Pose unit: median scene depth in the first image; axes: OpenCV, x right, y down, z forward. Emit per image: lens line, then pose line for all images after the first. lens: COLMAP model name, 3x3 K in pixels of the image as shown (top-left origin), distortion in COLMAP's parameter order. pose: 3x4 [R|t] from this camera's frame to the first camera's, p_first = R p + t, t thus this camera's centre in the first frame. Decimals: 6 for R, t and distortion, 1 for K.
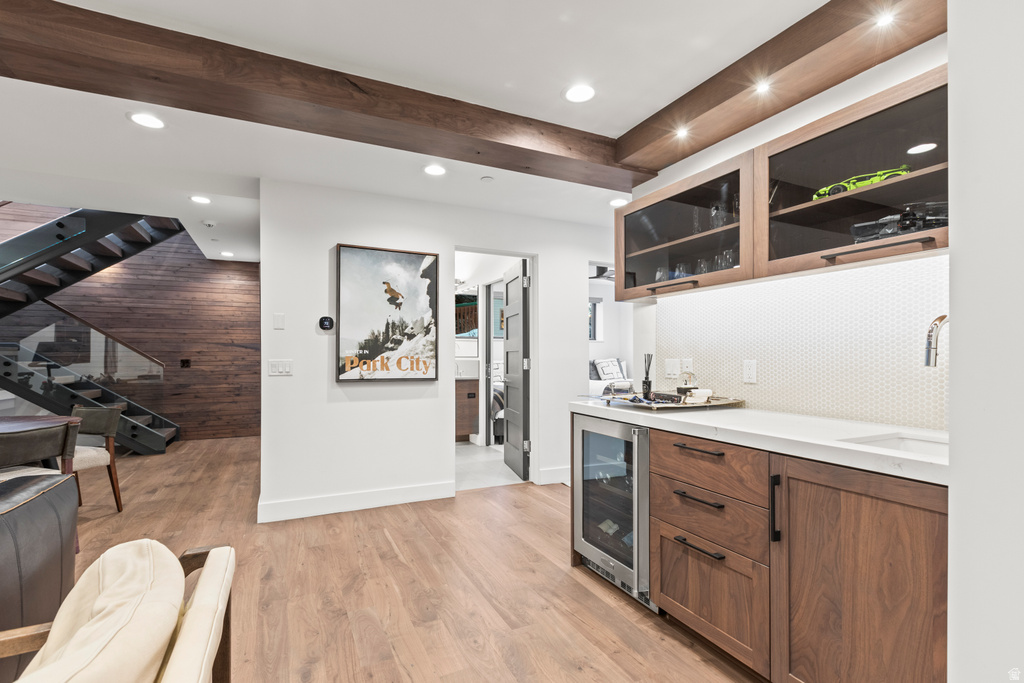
lens RADIAL K [[462.6, 0, 488.9], [0, 462.6, 355.6], [0, 0, 1]] dist [0.003848, -0.001836]
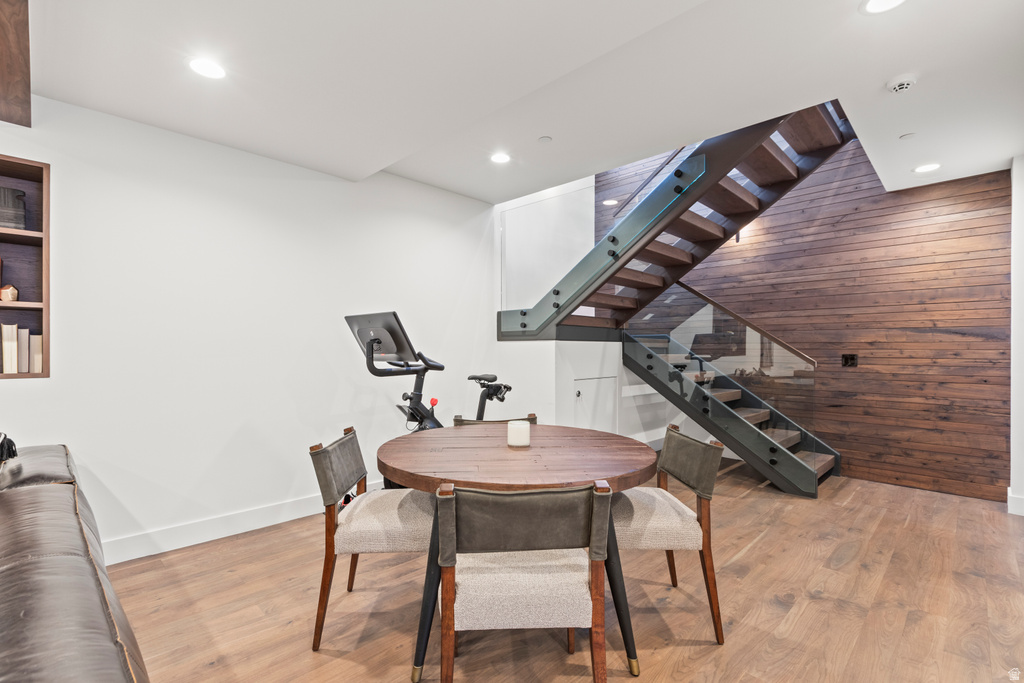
lens RADIAL K [[462.6, 0, 513.3], [0, 462.6, 348.7], [0, 0, 1]] dist [0.003848, -0.001836]
pose [[0.355202, 0.003781, -0.934782, -0.221494], [-0.004752, 0.999986, 0.002239, 0.001287], [0.934777, 0.003647, 0.355215, 0.337879]]
